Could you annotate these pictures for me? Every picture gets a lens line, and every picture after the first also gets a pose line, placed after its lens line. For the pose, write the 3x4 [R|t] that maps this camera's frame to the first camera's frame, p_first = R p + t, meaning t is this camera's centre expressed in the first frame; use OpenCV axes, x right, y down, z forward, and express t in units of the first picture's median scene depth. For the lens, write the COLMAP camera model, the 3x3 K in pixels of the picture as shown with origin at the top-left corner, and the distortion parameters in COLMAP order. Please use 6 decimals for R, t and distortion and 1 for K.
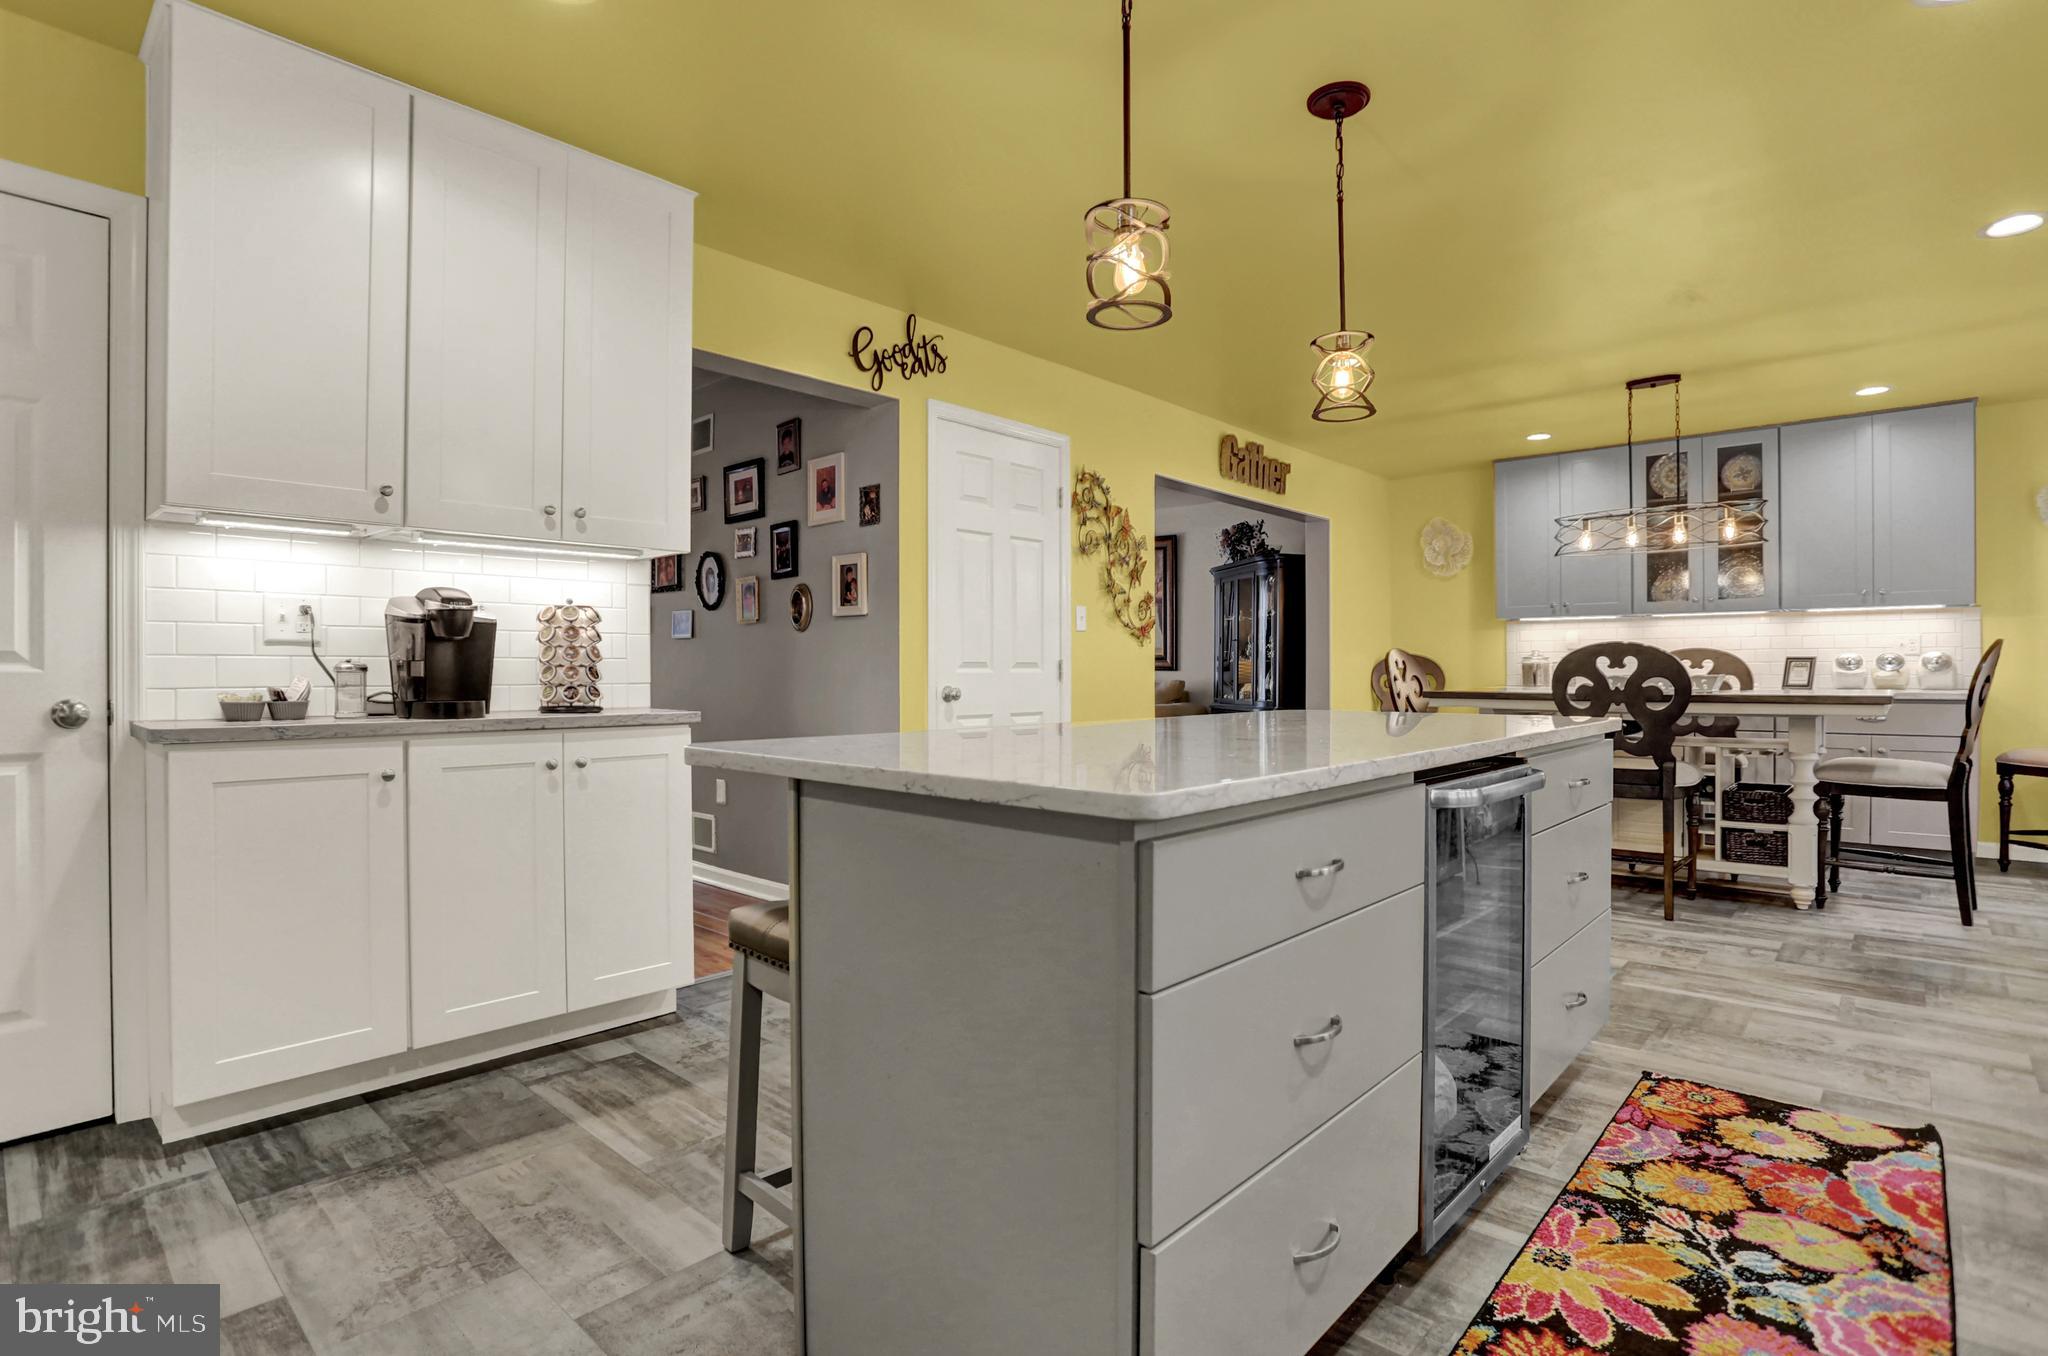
lens RADIAL K [[1005.6, 0, 1025.1], [0, 1005.6, 675.8], [0, 0, 1]] dist [-0.067312, 0.024732]
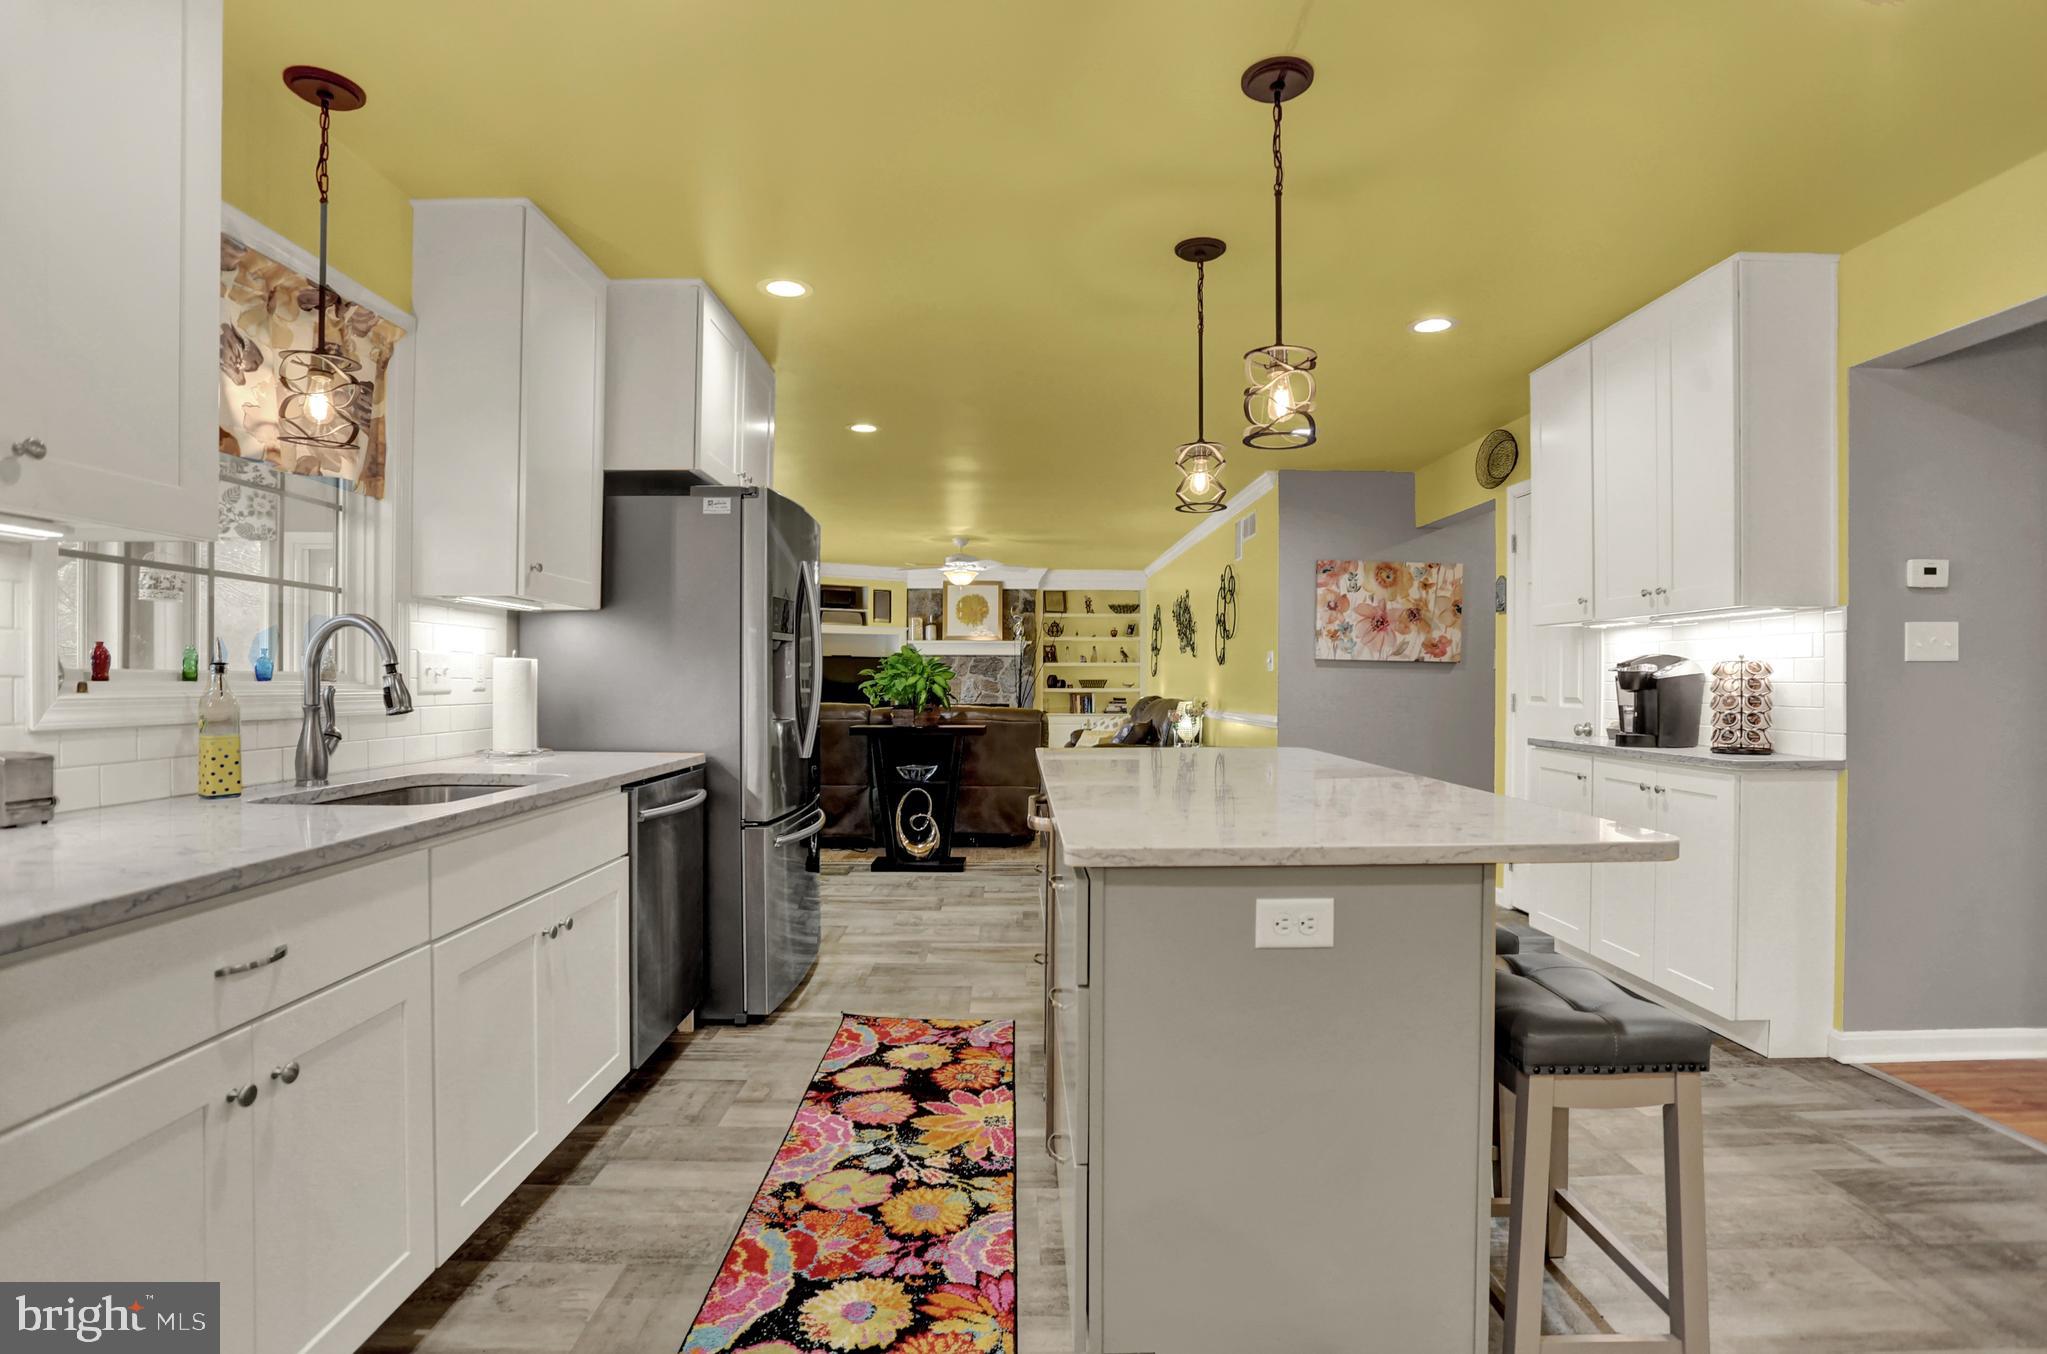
lens RADIAL K [[1005.1, 0, 1036.3], [0, 1005.1, 687.1], [0, 0, 1]] dist [-0.067312, 0.024732]
pose [[-0.721355, 0.004815, -0.692548, 0.663661], [-0.004514, 0.999922, 0.011654, -0.036215], [0.692550, 0.011533, -0.721277, 0.914735]]
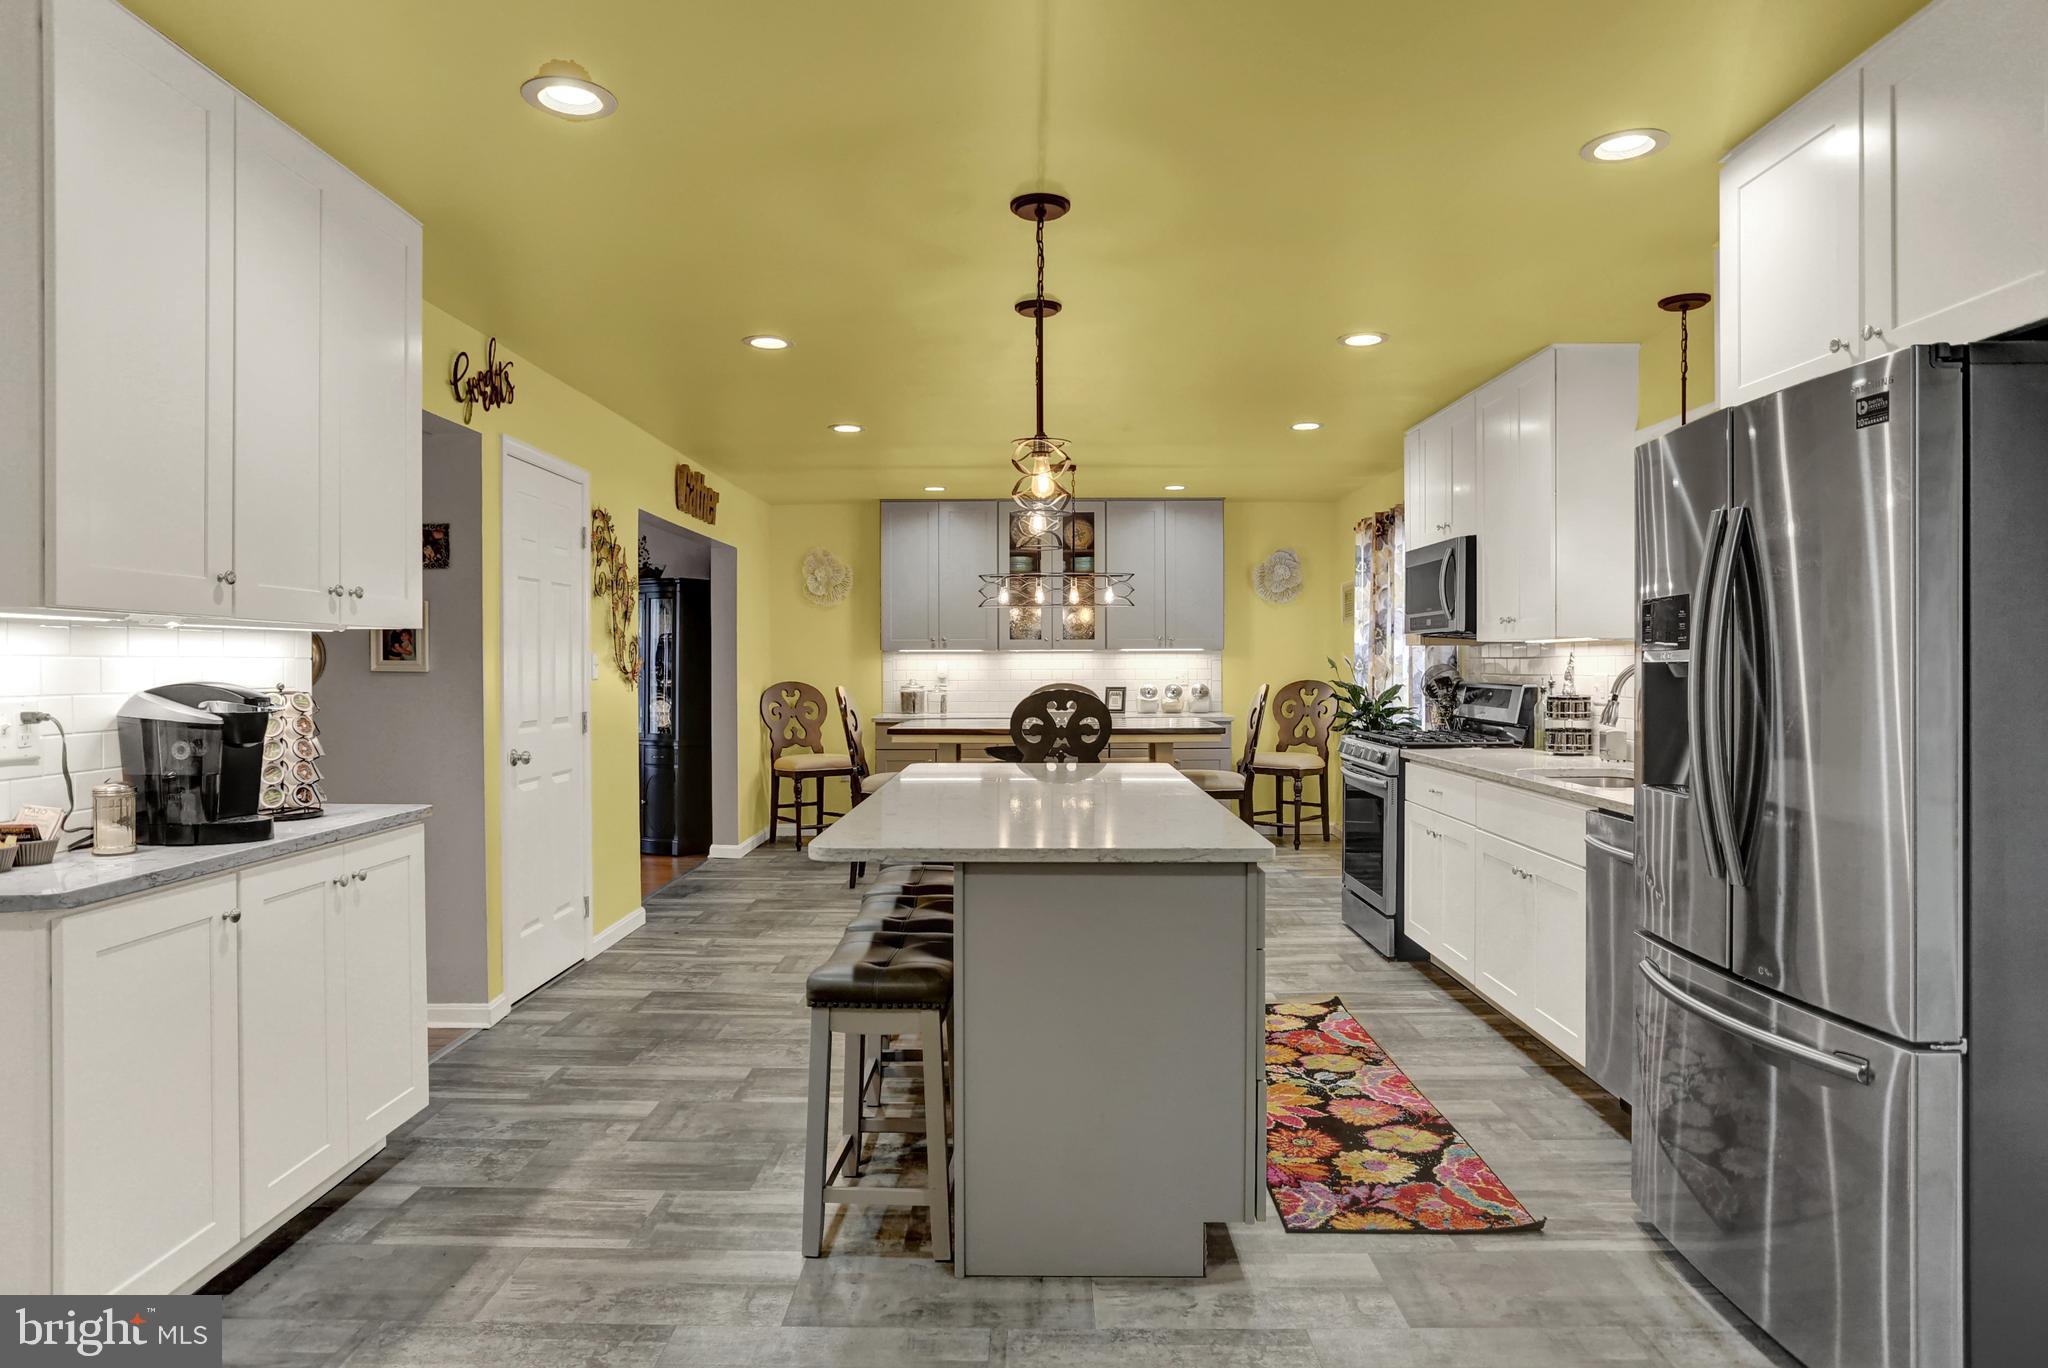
lens RADIAL K [[1228.3, 0, 1010.2], [0, 1228.3, 675.7], [0, 0, 1]] dist [-0.050835, 0.031421]
pose [[0.750691, -0.007872, 0.660606, -0.492582], [0.004801, 0.999968, 0.006460, -0.064236], [-0.660636, -0.001678, 0.750705, -0.130889]]
